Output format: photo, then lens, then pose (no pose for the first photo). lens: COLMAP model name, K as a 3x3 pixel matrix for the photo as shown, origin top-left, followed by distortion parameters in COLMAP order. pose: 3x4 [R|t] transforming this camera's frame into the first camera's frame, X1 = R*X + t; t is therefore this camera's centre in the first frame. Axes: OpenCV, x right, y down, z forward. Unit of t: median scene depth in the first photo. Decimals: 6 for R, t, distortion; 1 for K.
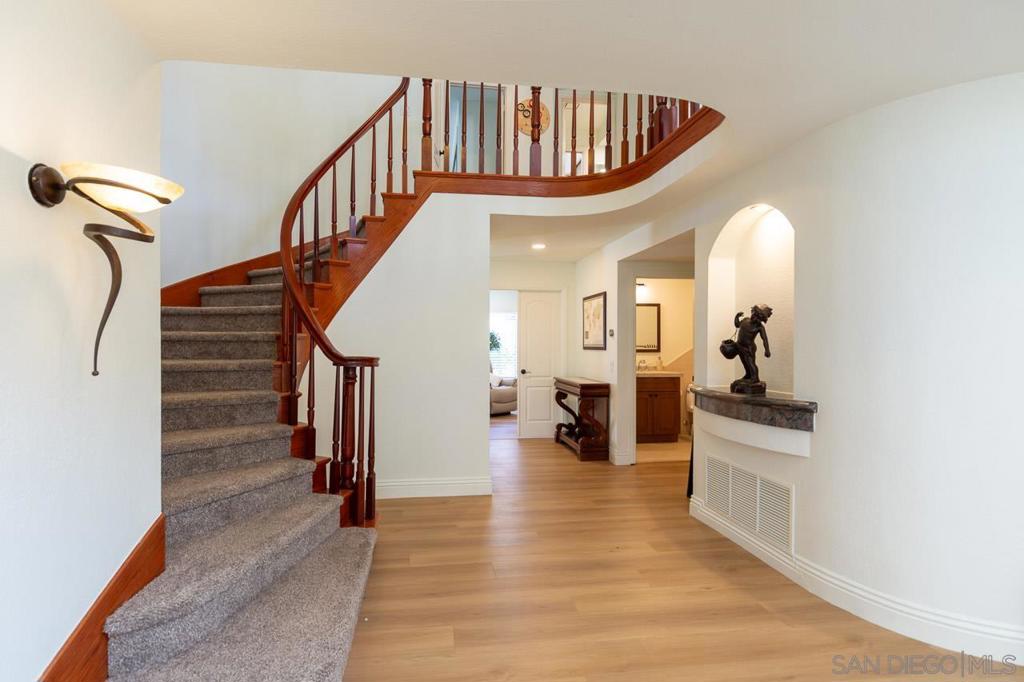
lens RADIAL K [[527.8, 0, 505.4], [0, 527.8, 343.4], [0, 0, 1]] dist [0.000557, -0.000057]
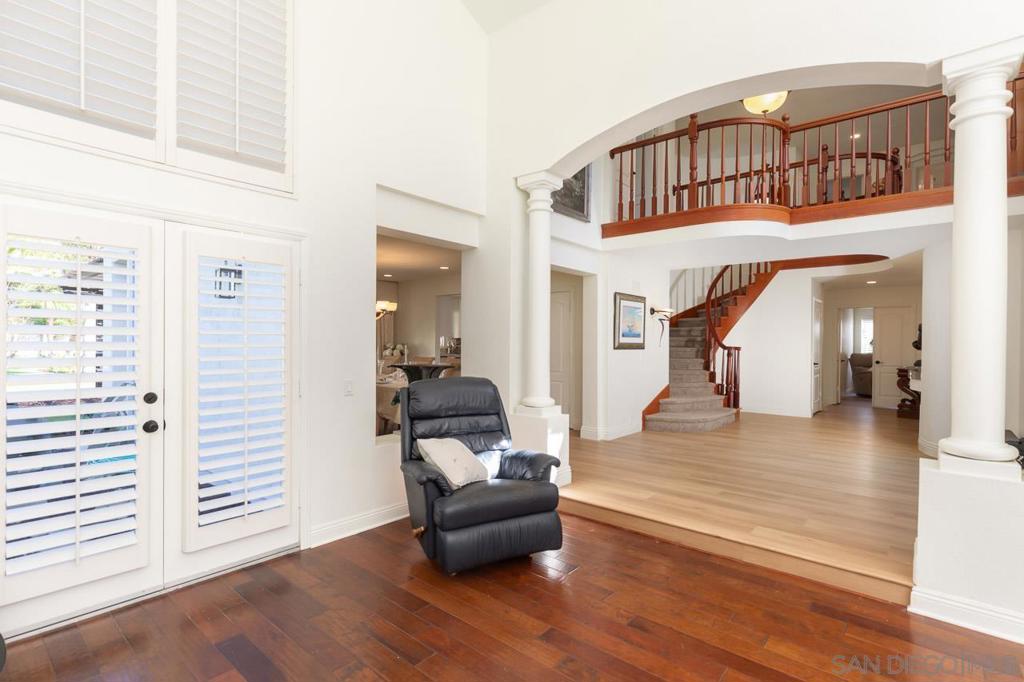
lens RADIAL K [[492.0, 0, 509.0], [0, 492.0, 342.6], [0, 0, 1]] dist [0.000643, -0.000050]
pose [[0.656955, 0.005897, -0.753906, 0.832908], [-0.007658, 0.999970, 0.001149, 0.011198], [0.753891, 0.005019, 0.656981, -1.444681]]
